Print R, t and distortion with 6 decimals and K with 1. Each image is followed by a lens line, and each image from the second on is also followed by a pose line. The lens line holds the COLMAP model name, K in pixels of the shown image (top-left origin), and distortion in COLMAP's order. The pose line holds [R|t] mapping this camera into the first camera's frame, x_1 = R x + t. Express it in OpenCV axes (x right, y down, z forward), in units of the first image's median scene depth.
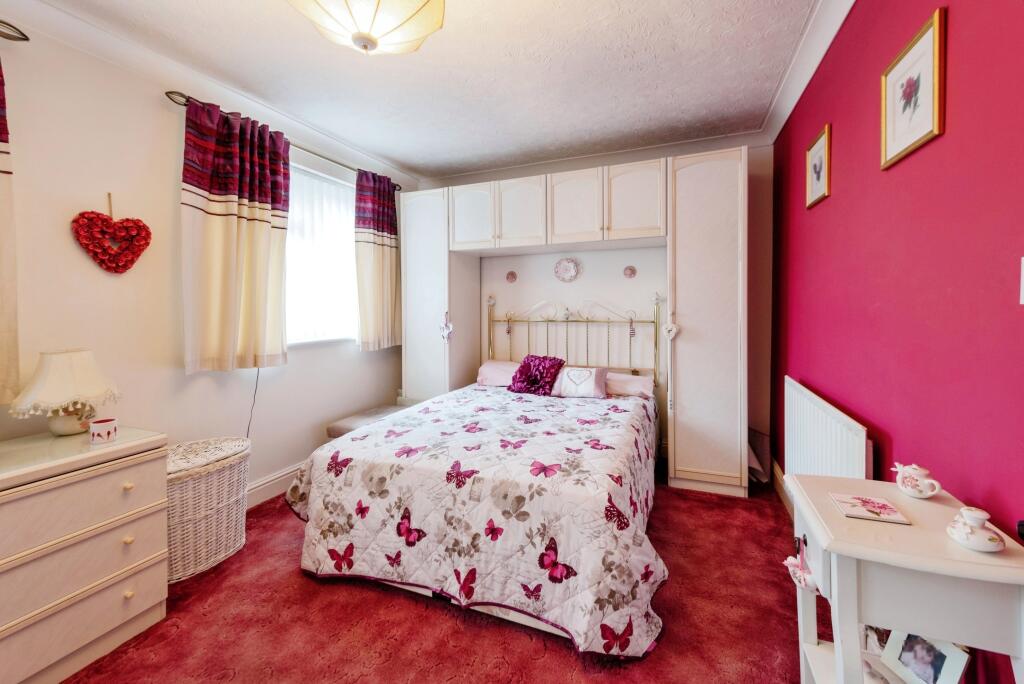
lens RADIAL K [[402.7, 0, 517.7], [0, 402.7, 305.2], [0, 0, 1]] dist [0.010355, -0.001990]
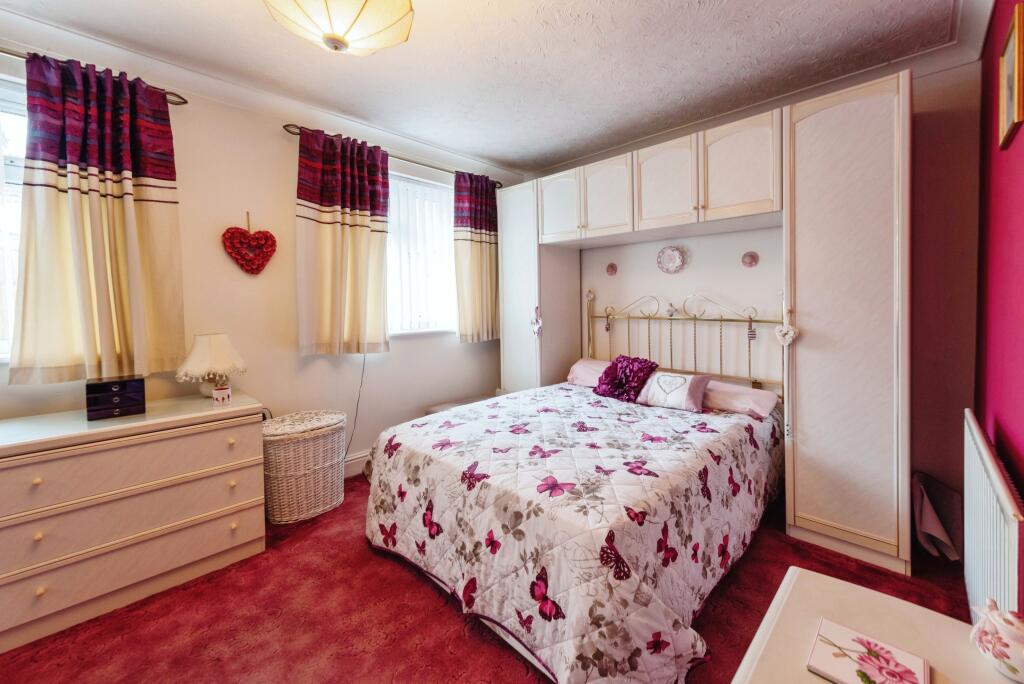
lens RADIAL K [[402.7, 0, 519.1], [0, 402.7, 305.0], [0, 0, 1]] dist [0.010355, -0.001990]
pose [[0.926480, 0.007986, -0.376259, 0.246547], [-0.003006, 0.999900, 0.013821, -0.001736], [0.376332, -0.011674, 0.926411, 0.121380]]
